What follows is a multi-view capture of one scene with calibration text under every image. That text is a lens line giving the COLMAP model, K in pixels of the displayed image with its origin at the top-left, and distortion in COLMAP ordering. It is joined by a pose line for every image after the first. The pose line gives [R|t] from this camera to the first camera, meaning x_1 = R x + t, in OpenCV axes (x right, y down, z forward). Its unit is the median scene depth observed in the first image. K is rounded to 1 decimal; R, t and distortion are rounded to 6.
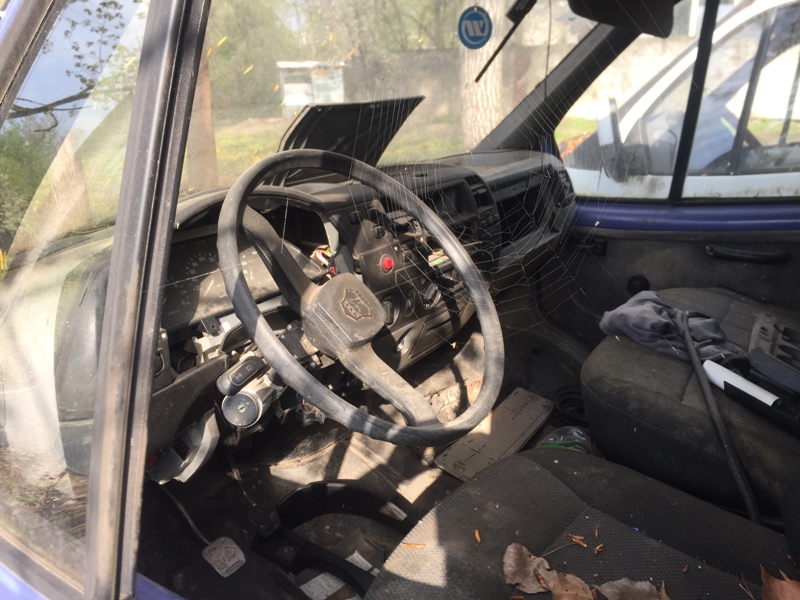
lens RADIAL K [[679.9, 0, 389.0], [0, 679.9, 304.0], [0, 0, 1]] dist [0.065503, -0.078470]
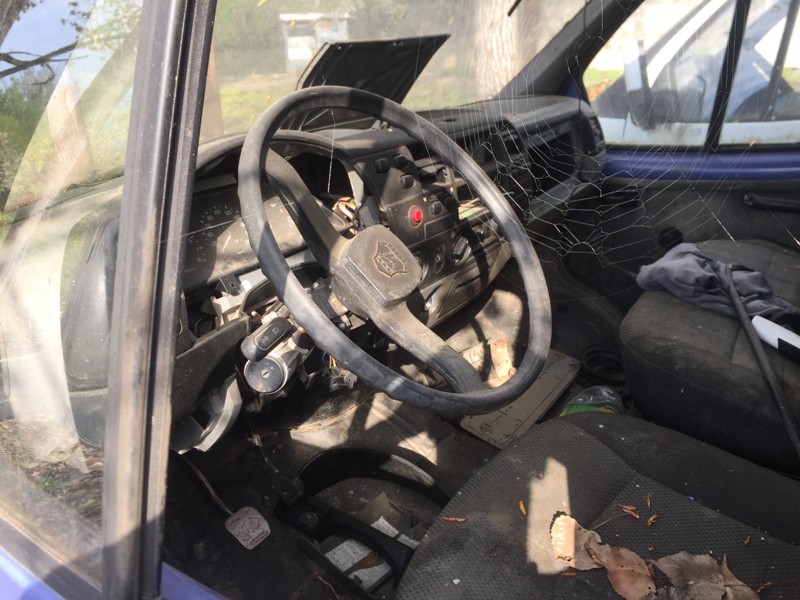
lens RADIAL K [[679.9, 0, 389.5], [0, 679.9, 301.1], [0, 0, 1]] dist [0.065503, -0.078470]
pose [[0.999903, -0.009327, -0.010356, -0.029205], [0.009900, 0.998339, 0.056748, 0.003551], [0.009809, -0.056845, 0.998335, 0.066805]]
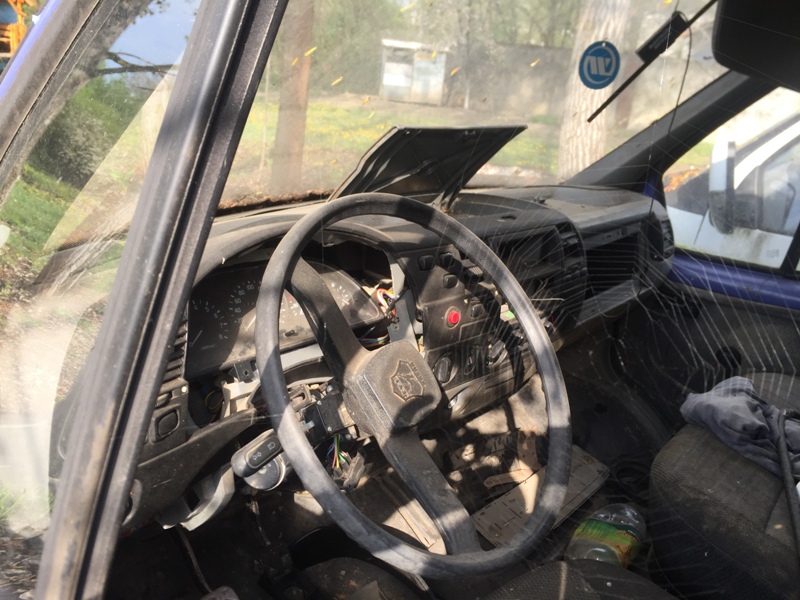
lens RADIAL K [[679.9, 0, 391.4], [0, 679.9, 303.3], [0, 0, 1]] dist [0.065503, -0.078470]
pose [[0.982127, 0.167169, -0.086496, -0.007965], [-0.165289, 0.985833, 0.028505, -0.086287], [0.090036, -0.013699, 0.995844, 0.103073]]
